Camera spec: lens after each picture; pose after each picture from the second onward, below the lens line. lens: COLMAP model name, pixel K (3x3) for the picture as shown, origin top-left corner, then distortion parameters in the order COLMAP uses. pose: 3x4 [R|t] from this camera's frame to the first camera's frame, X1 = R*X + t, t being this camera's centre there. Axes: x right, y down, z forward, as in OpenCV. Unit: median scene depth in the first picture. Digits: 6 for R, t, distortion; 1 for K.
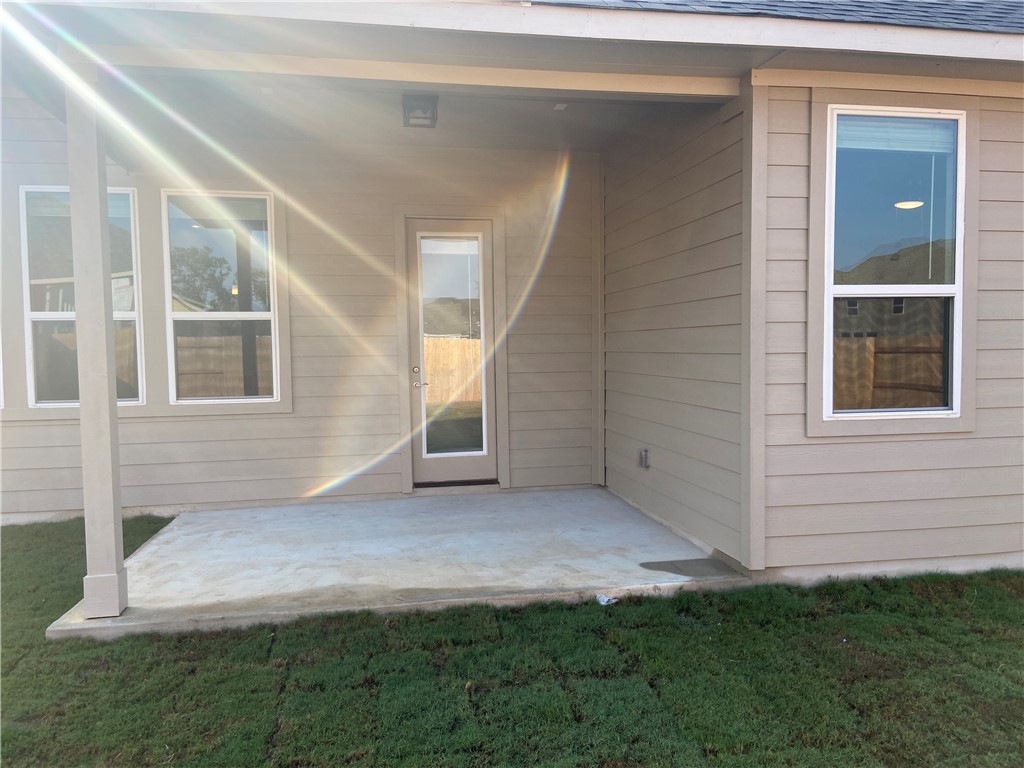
lens RADIAL K [[766.0, 0, 512.0], [0, 766.0, 384.0], [0, 0, 1]] dist [0.121004, -0.140883]
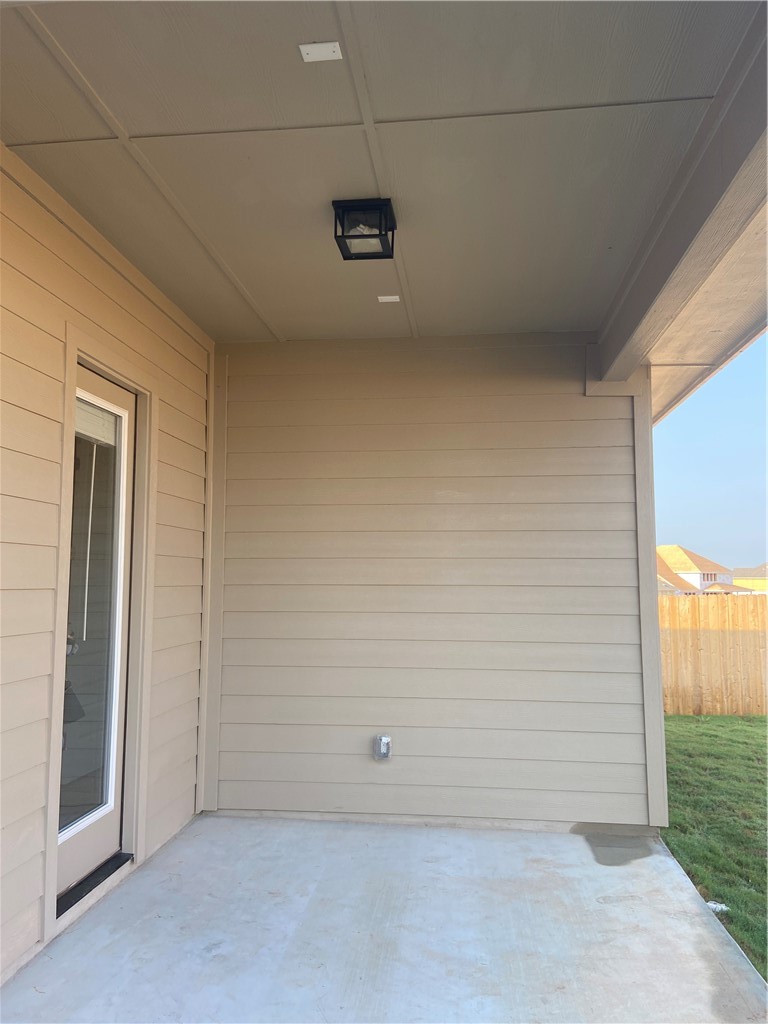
lens RADIAL K [[766.0, 0, 384.0], [0, 766.0, 512.0], [0, 0, 1]] dist [0.121004, -0.140883]
pose [[0.288839, 0.100279, 0.952111, -0.775990], [0.036800, 0.992601, -0.115707, -0.068467], [-0.956670, 0.068458, 0.283012, 0.941050]]
